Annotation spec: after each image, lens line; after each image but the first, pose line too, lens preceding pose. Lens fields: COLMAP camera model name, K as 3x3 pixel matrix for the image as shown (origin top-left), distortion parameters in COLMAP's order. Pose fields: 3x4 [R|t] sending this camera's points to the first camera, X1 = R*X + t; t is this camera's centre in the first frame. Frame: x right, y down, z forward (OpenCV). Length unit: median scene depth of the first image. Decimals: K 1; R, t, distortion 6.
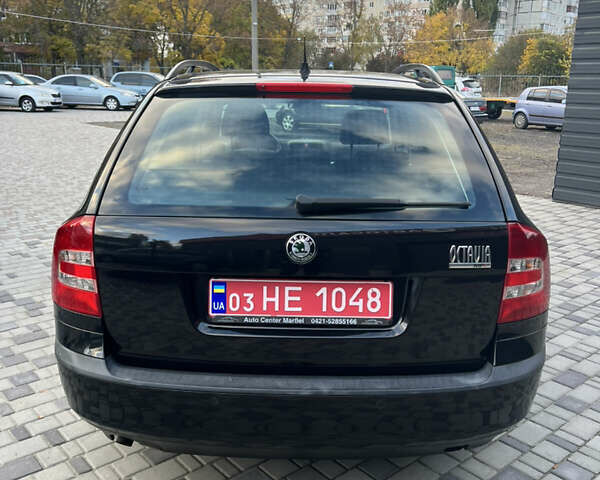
lens RADIAL K [[613.0, 0, 299.7], [0, 613.0, 232.6], [0, 0, 1]] dist [0.024402, -0.019633]
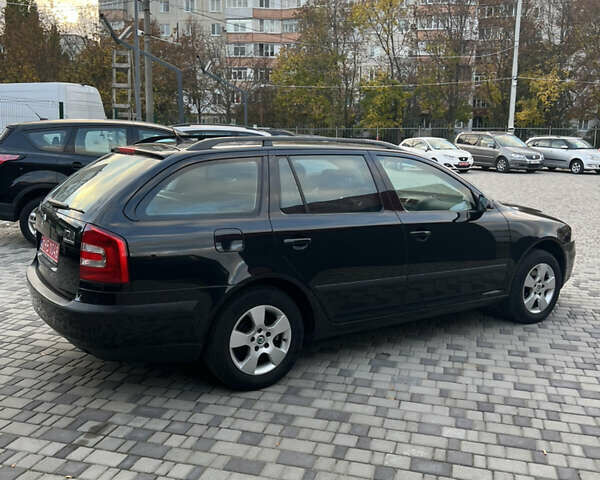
lens RADIAL K [[613.0, 0, 299.7], [0, 613.0, 232.6], [0, 0, 1]] dist [0.024402, -0.019633]
pose [[0.553572, 0.121771, -0.823851, 2.211046], [-0.202979, 0.979148, 0.008337, -0.132594], [0.807687, 0.162609, 0.566746, 0.492236]]
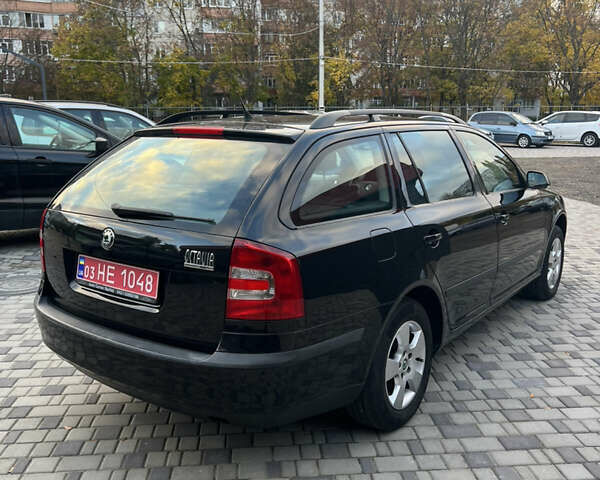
lens RADIAL K [[613.0, 0, 299.7], [0, 613.0, 232.6], [0, 0, 1]] dist [0.024402, -0.019633]
pose [[0.810481, 0.095158, -0.577984, 1.176869], [-0.130239, 0.991292, -0.019425, -0.019918], [0.571103, 0.091020, 0.815817, 0.062356]]
